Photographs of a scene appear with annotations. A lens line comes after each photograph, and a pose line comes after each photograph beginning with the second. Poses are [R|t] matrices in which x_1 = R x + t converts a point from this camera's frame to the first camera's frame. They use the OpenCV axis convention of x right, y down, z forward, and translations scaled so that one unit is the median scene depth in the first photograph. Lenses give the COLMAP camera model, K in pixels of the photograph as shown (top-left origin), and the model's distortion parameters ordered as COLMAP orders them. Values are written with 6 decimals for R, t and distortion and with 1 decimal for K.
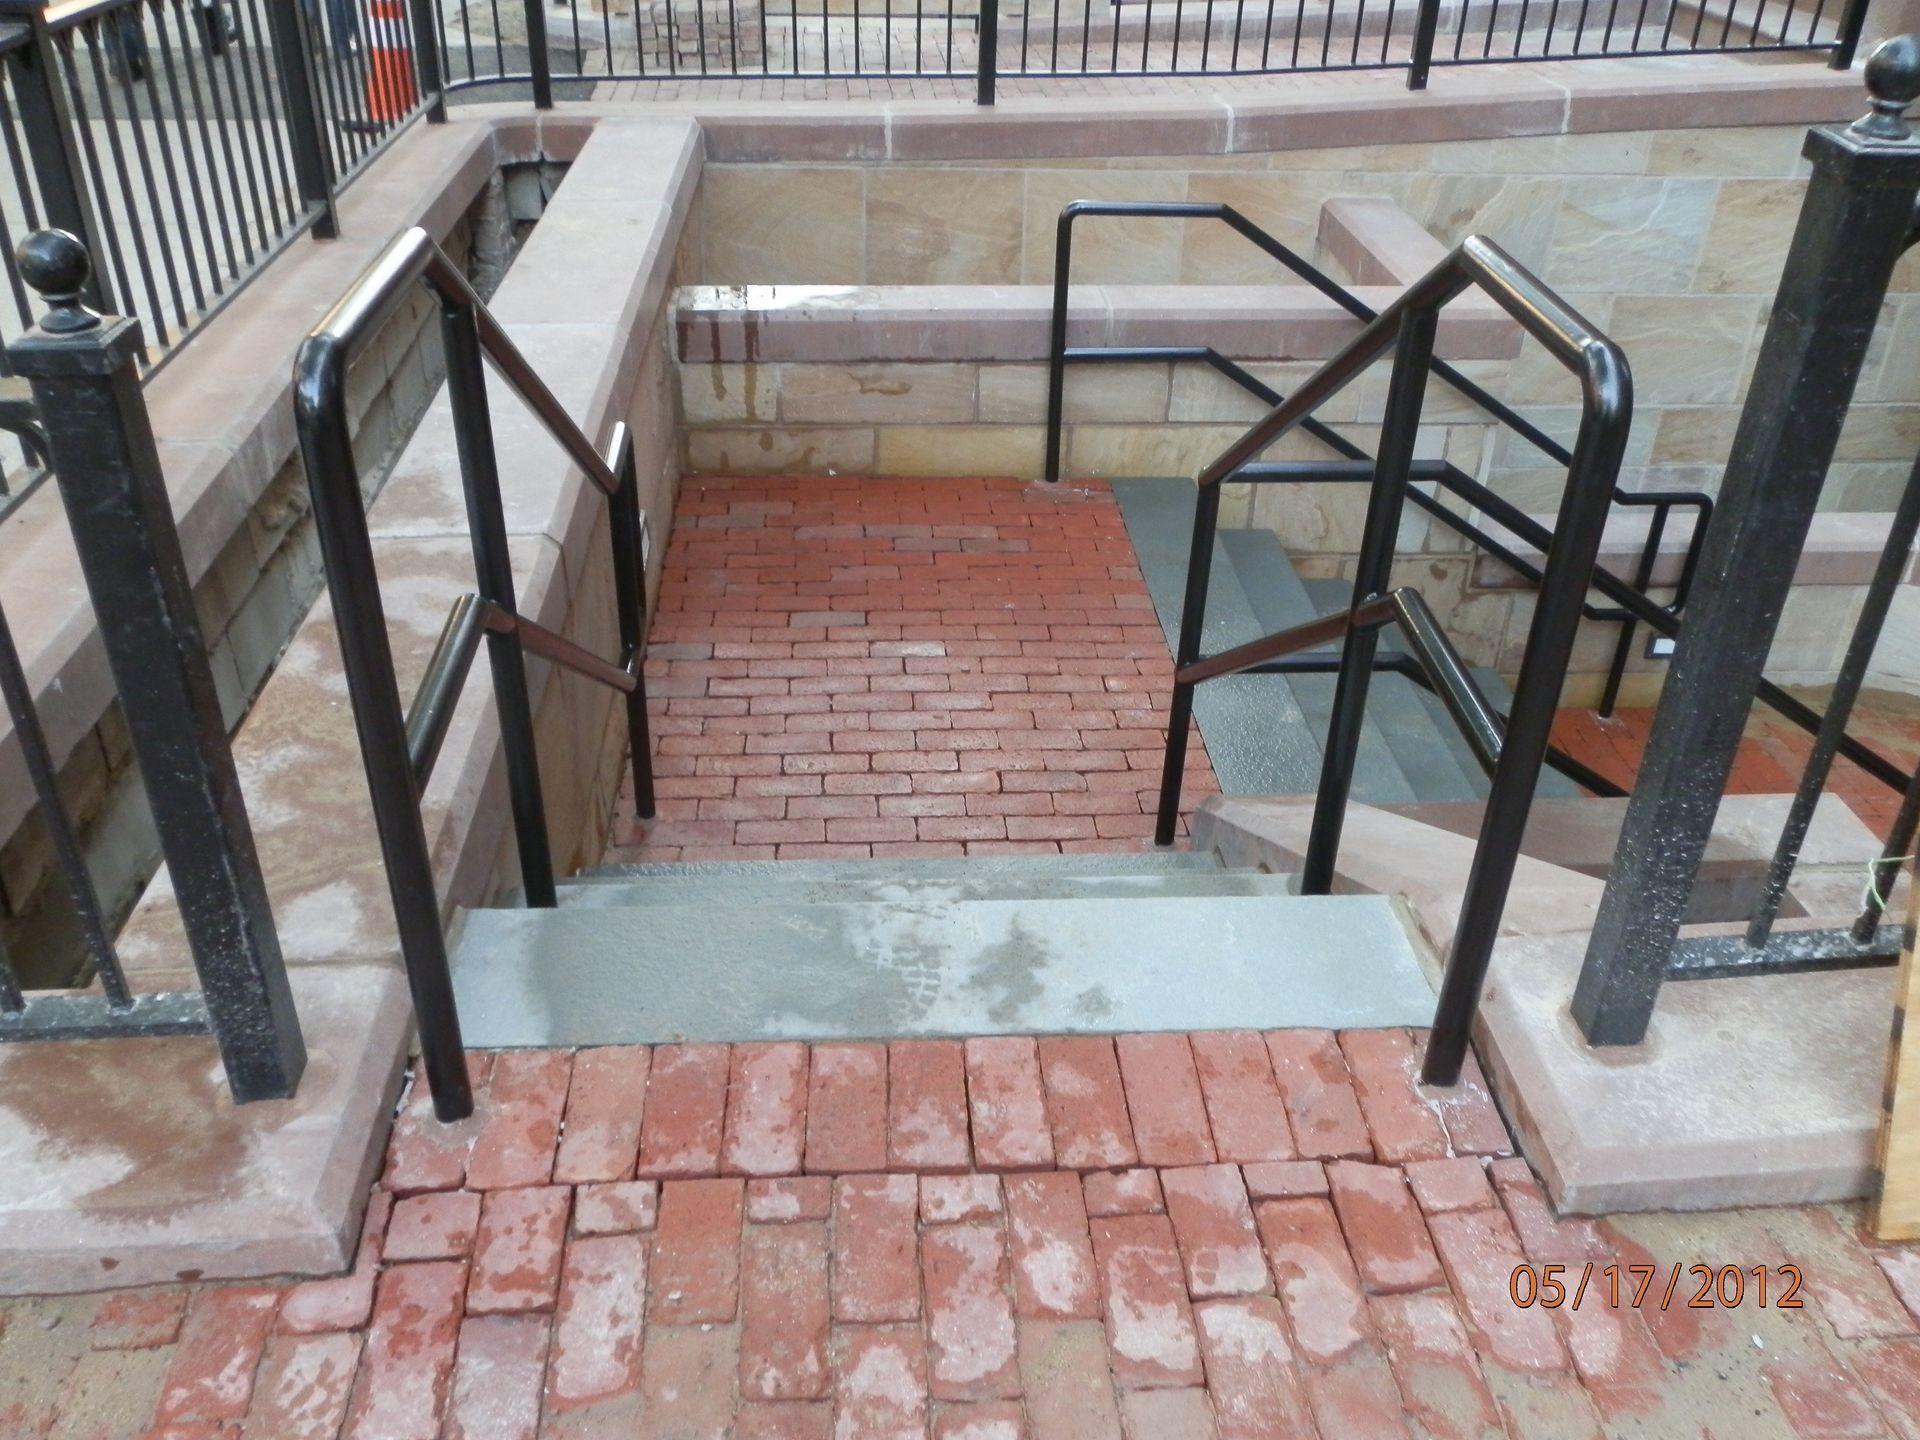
lens RADIAL K [[1629.6, 0, 971.4], [0, 1629.6, 717.6], [0, 0, 1]] dist [0.019537, -0.013651]
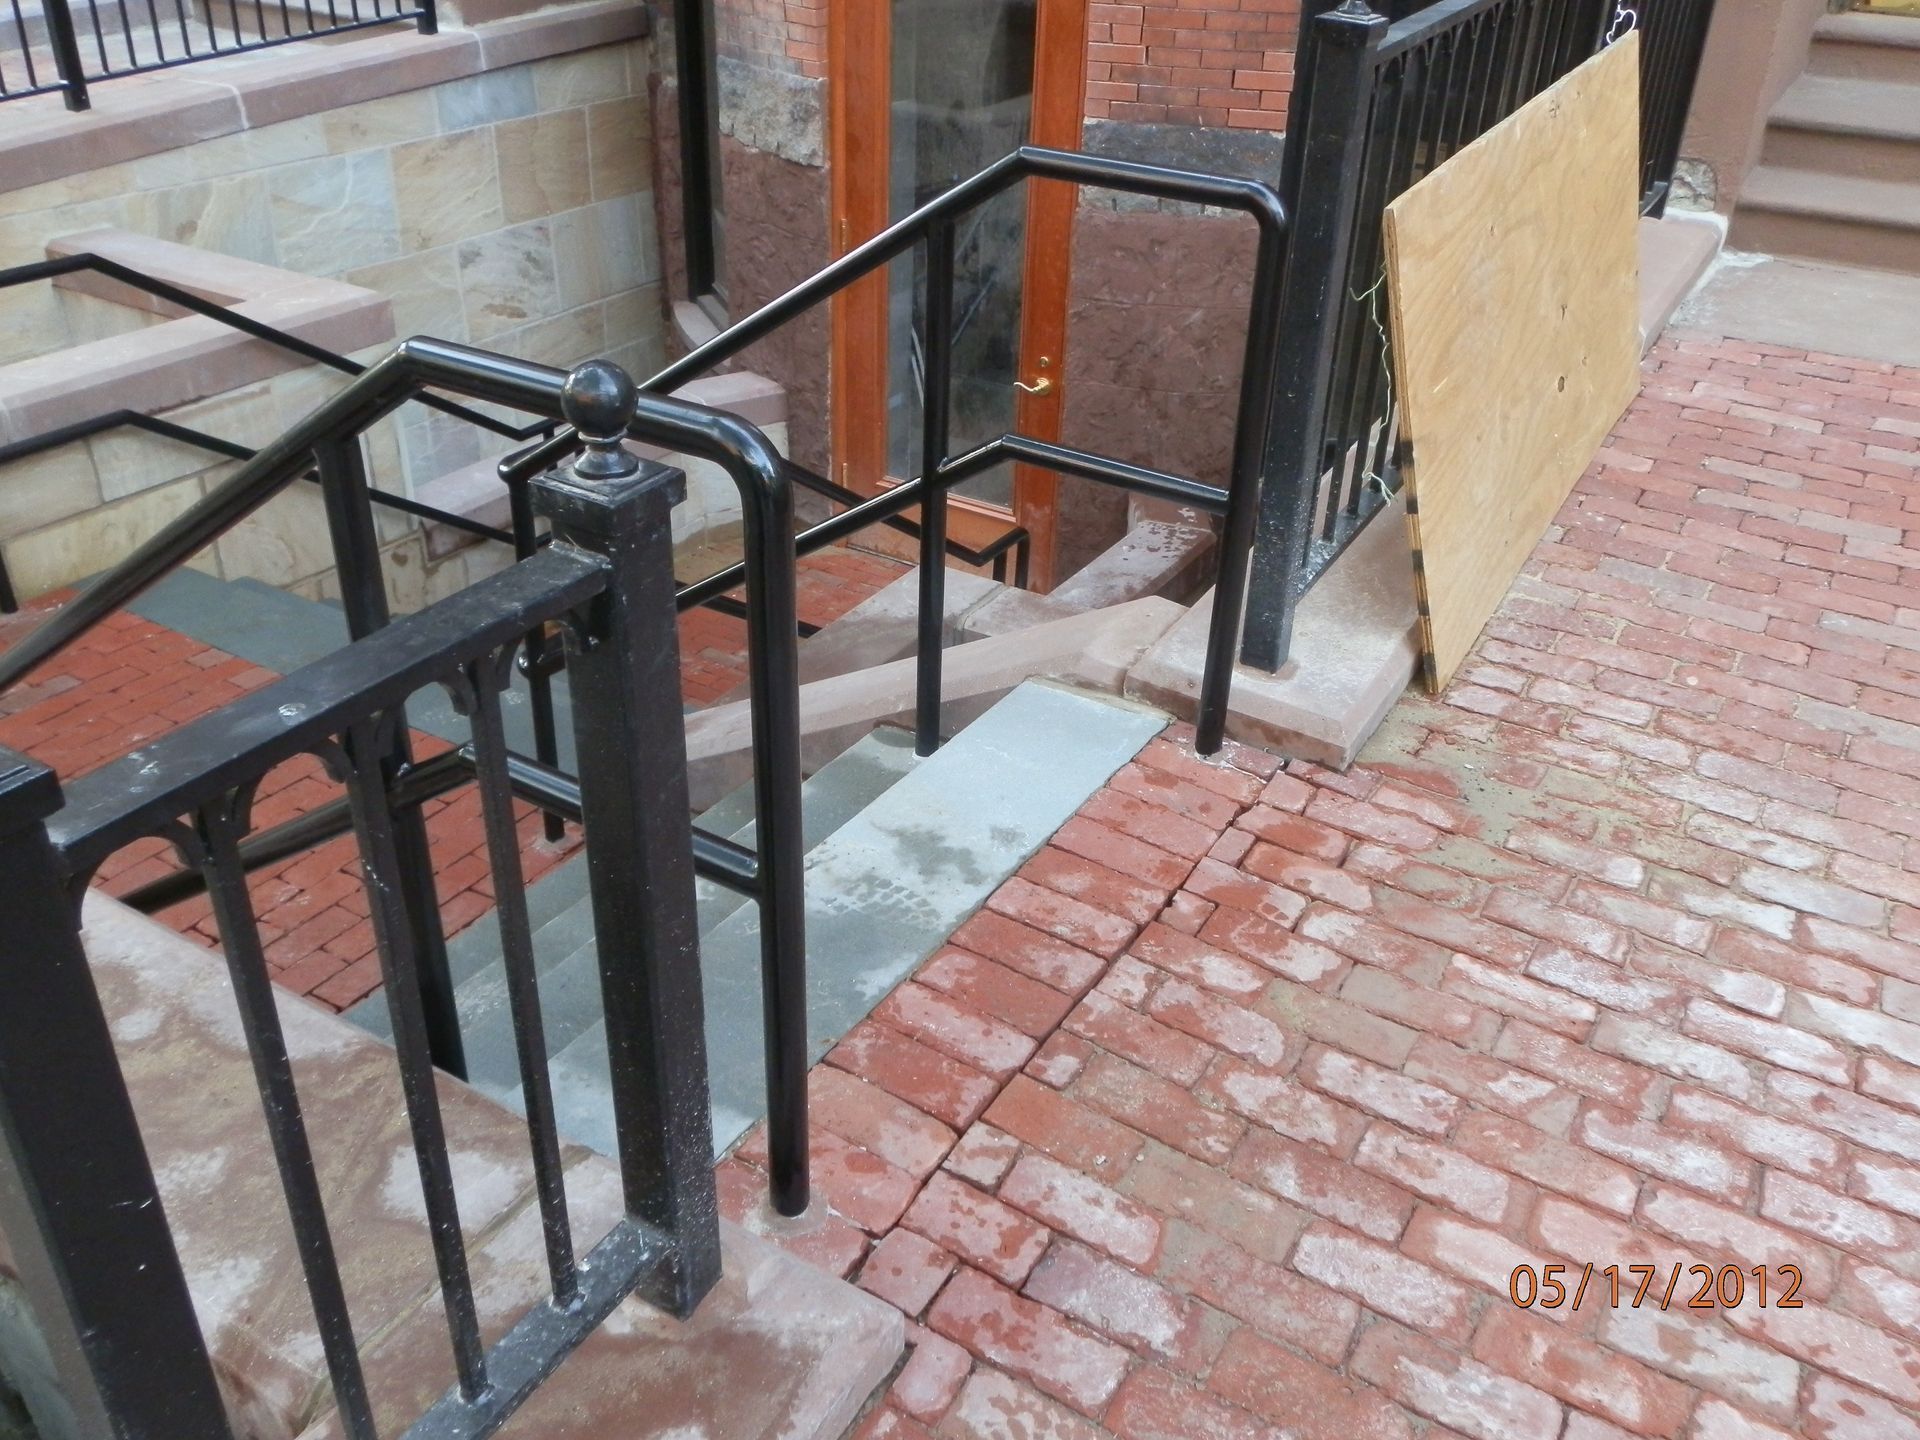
lens RADIAL K [[1629.6, 0, 955.5], [0, 1629.6, 714.8], [0, 0, 1]] dist [0.019537, -0.013651]
pose [[0.577846, -0.417691, 0.701162, -0.797653], [0.413636, 0.890485, 0.189584, -0.153689], [-0.703562, 0.180475, 0.687335, 0.215095]]
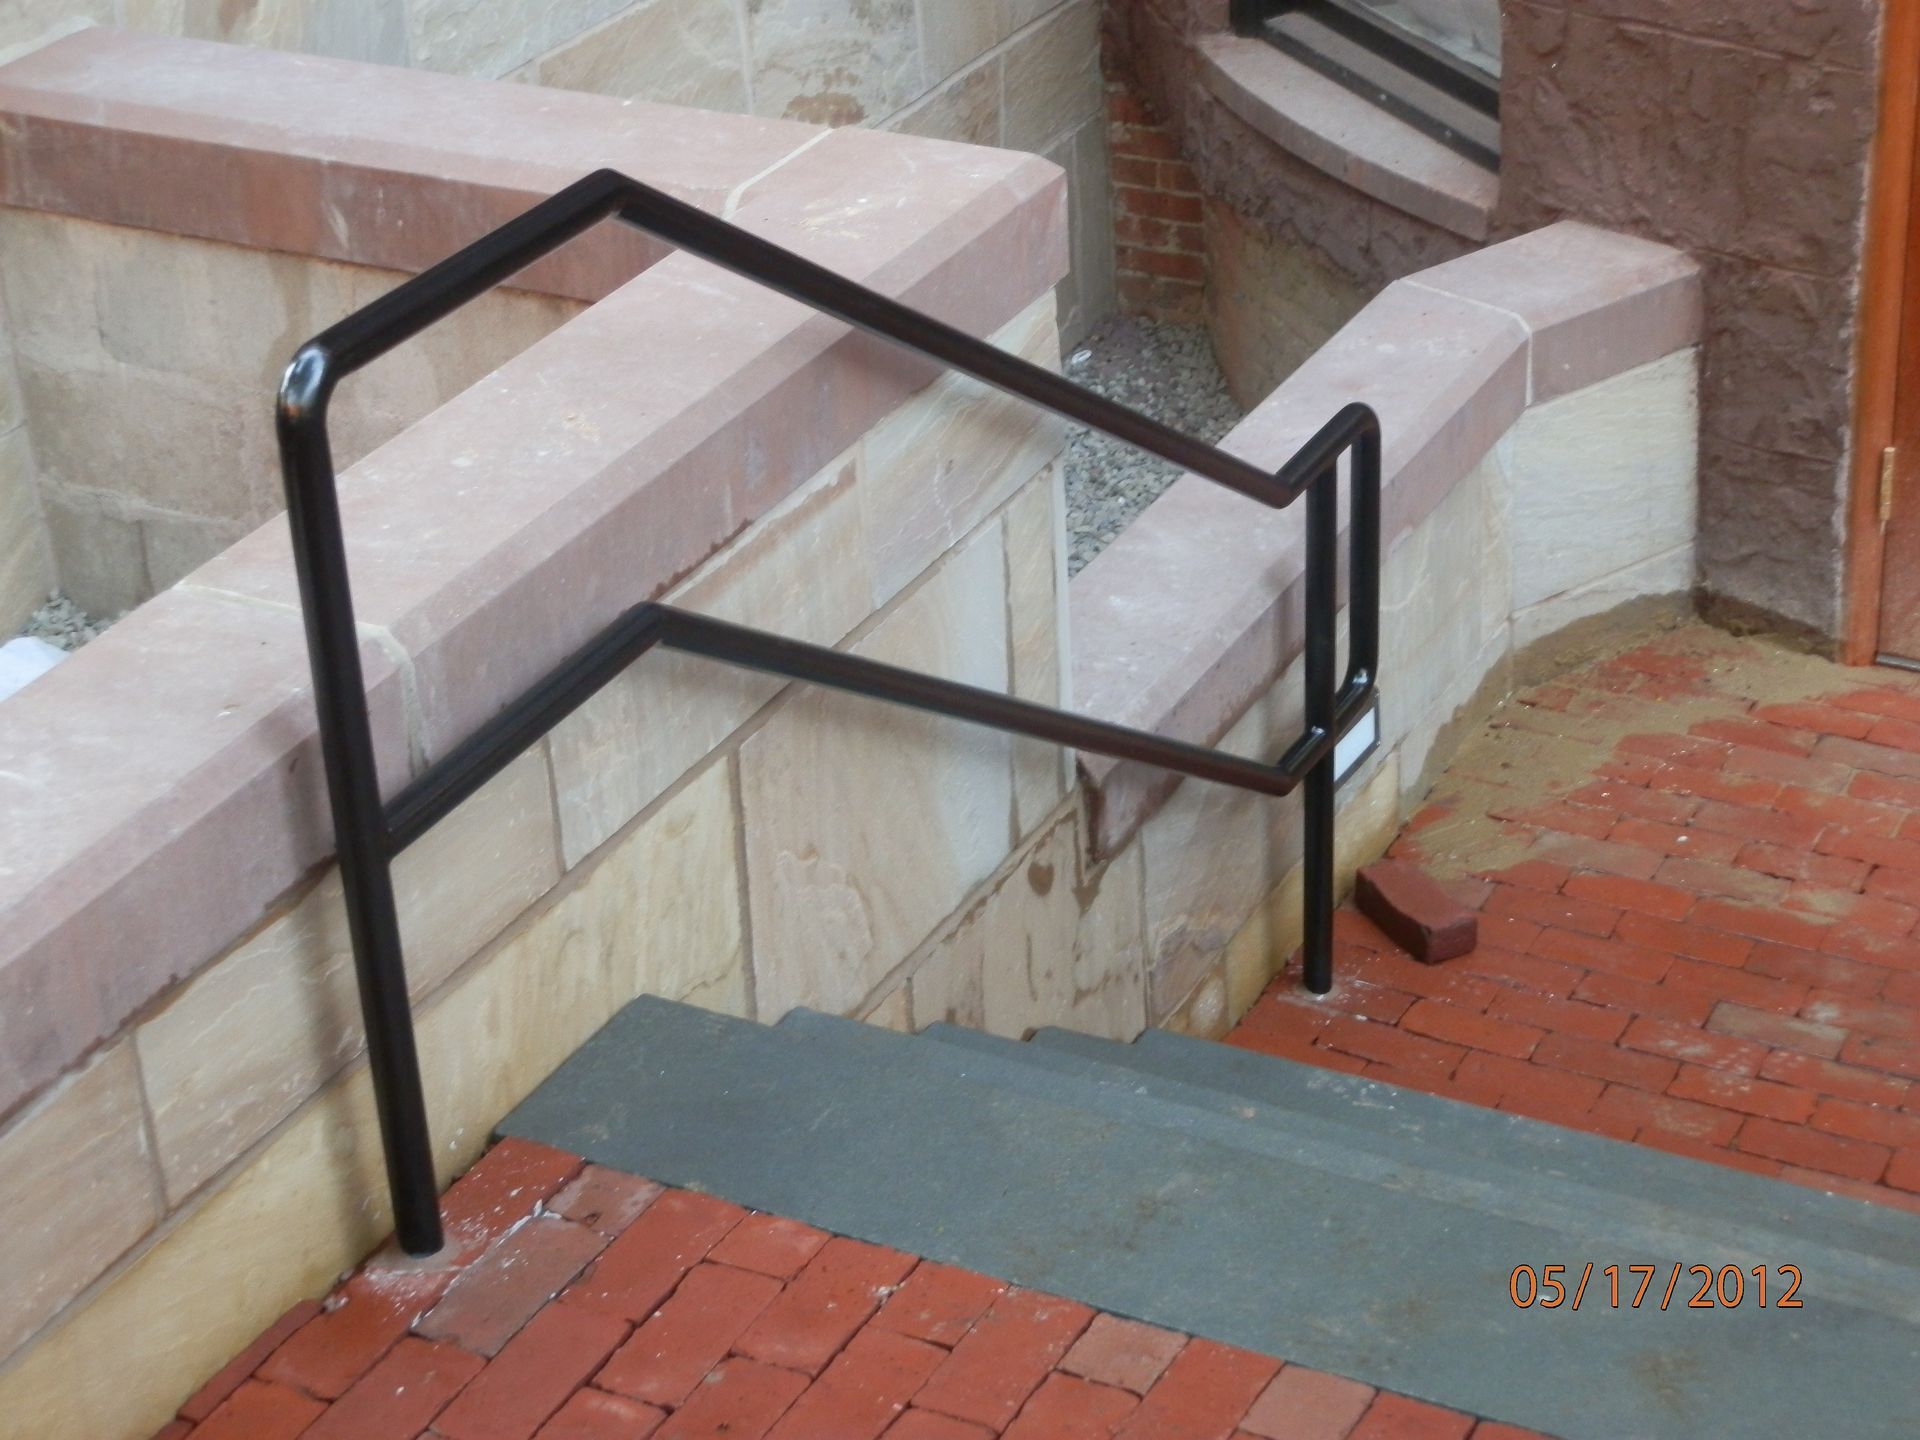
lens RADIAL K [[3772.2, 0, 965.1], [0, 3772.2, 723.5], [0, 0, 1]] dist [-0.071444, 0.000000]
pose [[0.518416, -0.450940, 0.726566, -0.929258], [0.490209, 0.852905, 0.179580, -0.816678], [-0.700672, 0.263072, 0.663214, 1.330729]]
